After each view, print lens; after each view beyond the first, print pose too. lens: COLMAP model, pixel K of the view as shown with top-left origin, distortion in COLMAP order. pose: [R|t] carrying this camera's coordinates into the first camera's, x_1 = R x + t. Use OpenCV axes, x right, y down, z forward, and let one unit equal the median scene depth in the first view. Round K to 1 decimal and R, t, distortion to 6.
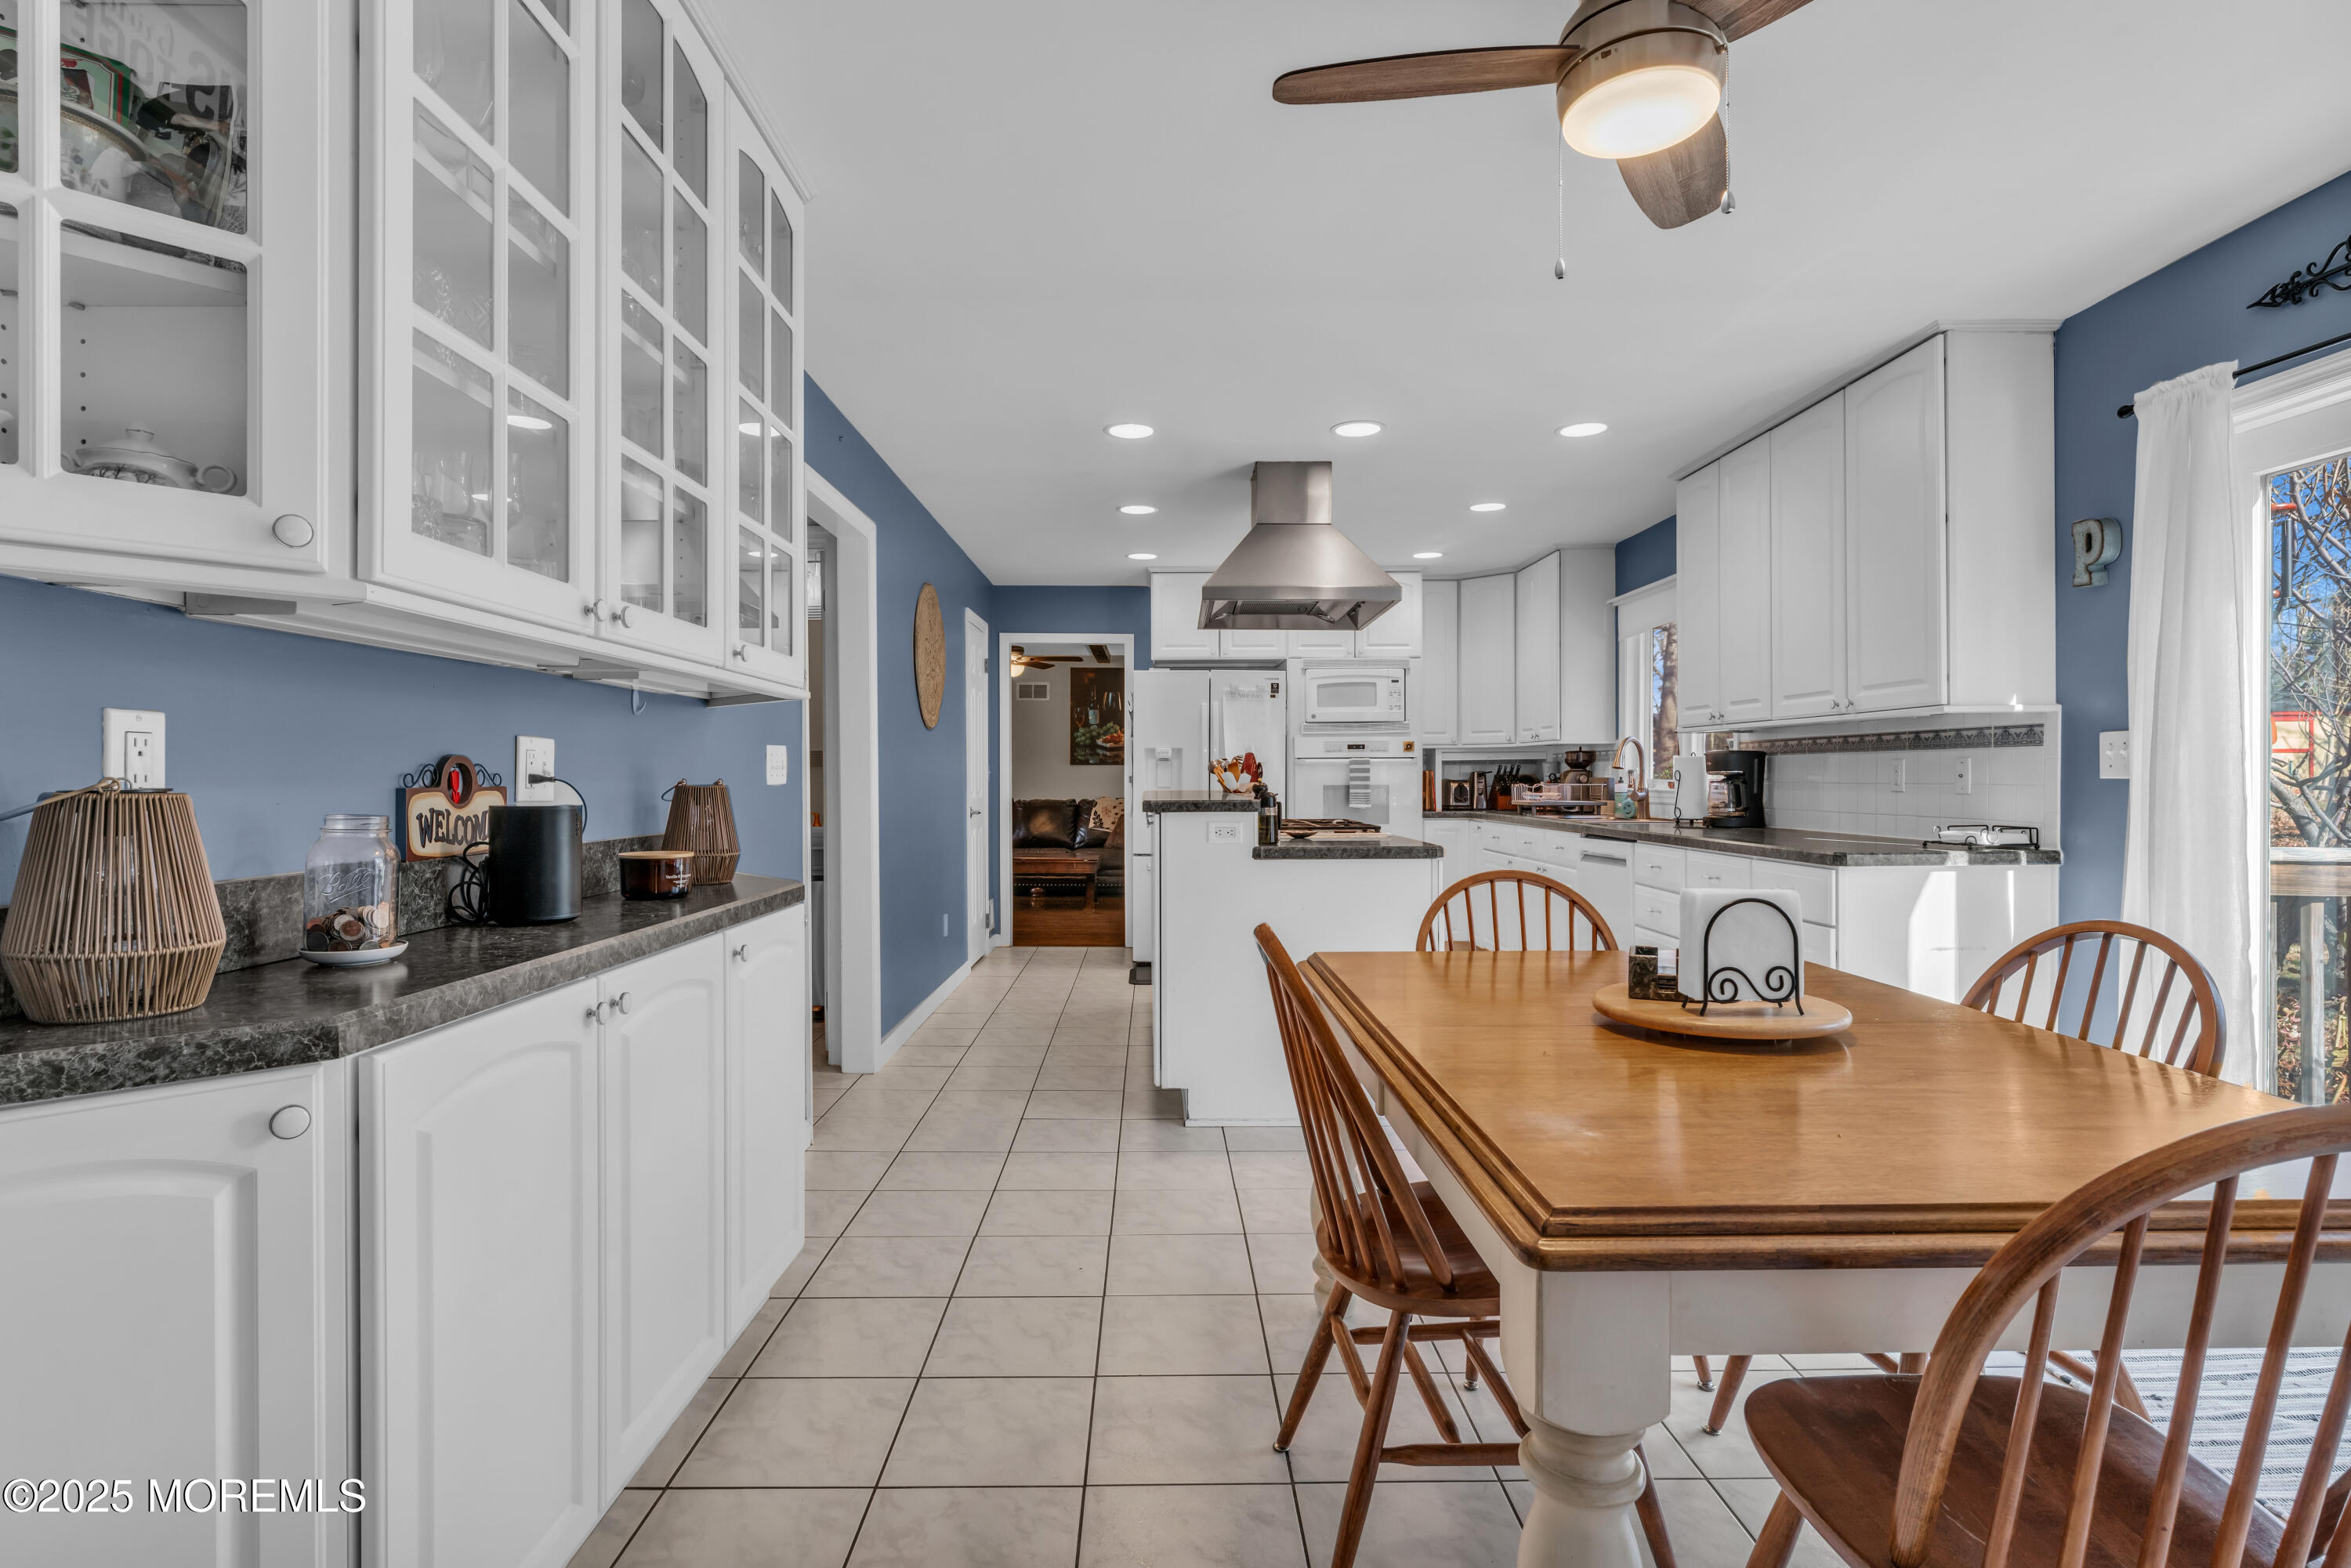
lens RADIAL K [[1119.6, 0, 1194.9], [0, 1119.6, 778.5], [0, 0, 1]] dist [-0.004988, -0.000995]
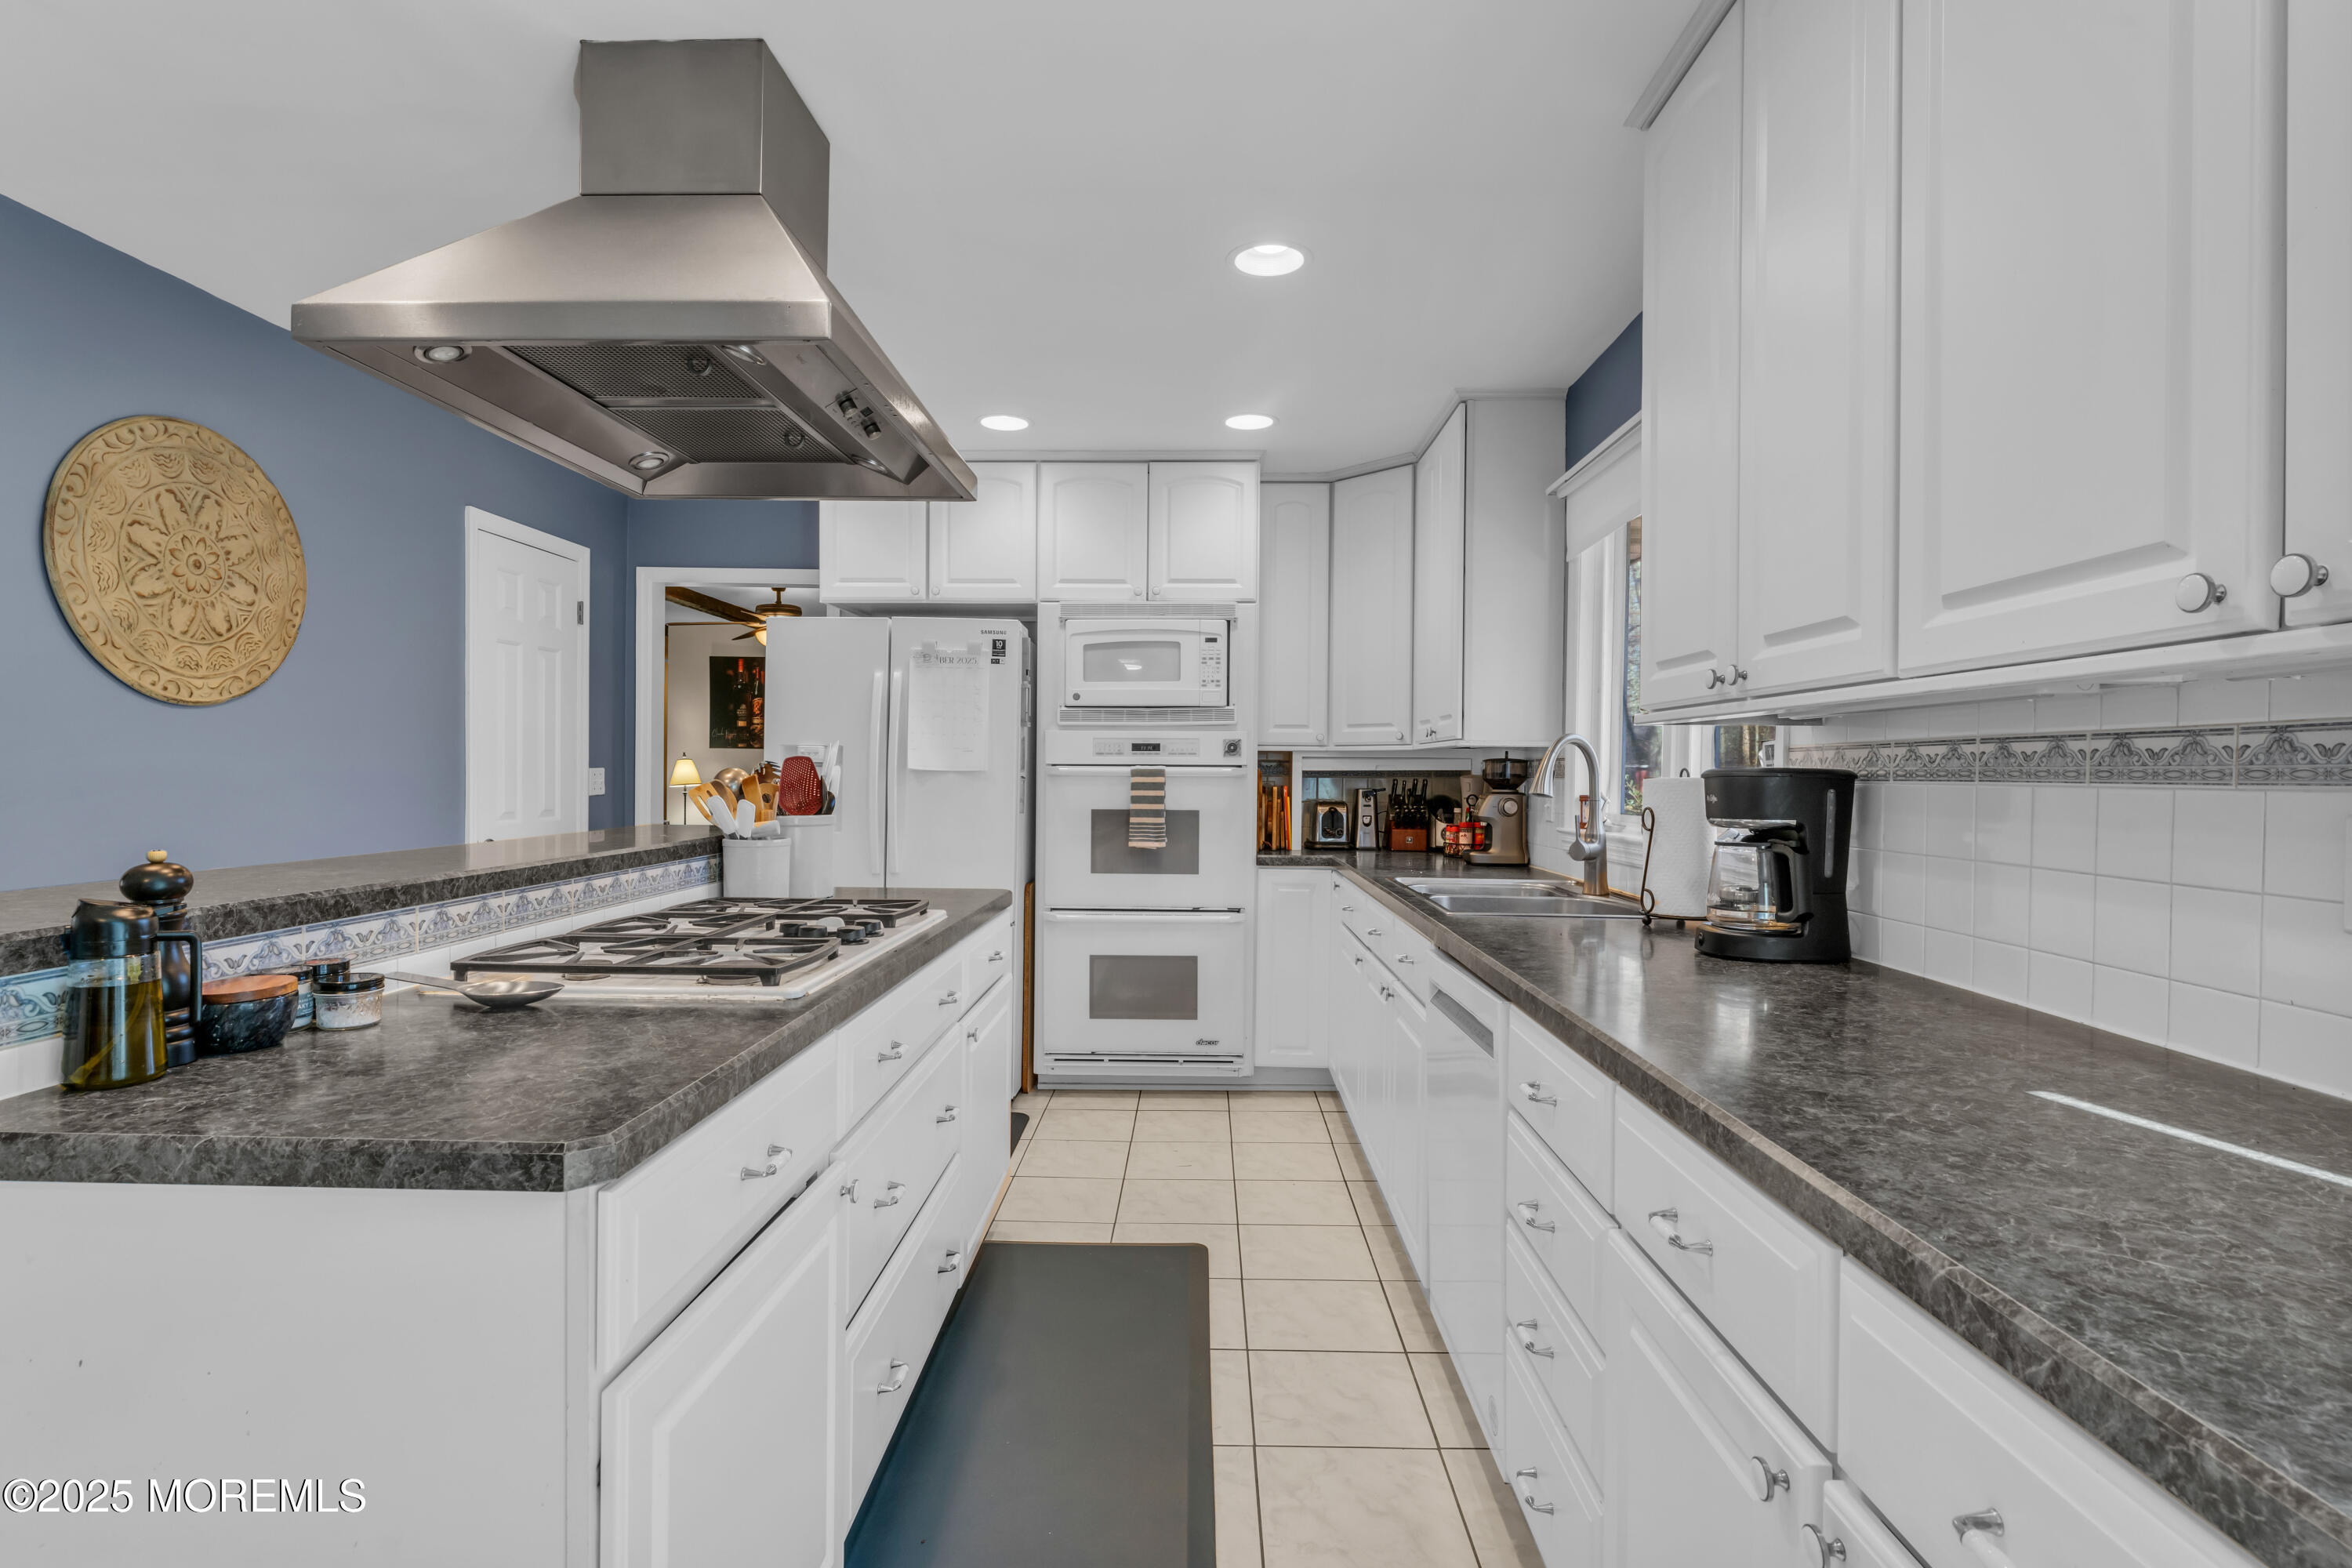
lens RADIAL K [[1120.1, 0, 1165.2], [0, 1120.1, 780.6], [0, 0, 1]] dist [-0.004988, -0.000995]
pose [[0.998233, 0.014728, -0.057574, 0.196570], [-0.014496, 0.999885, 0.004442, -0.013410], [0.057633, -0.003600, 0.998331, 0.402221]]
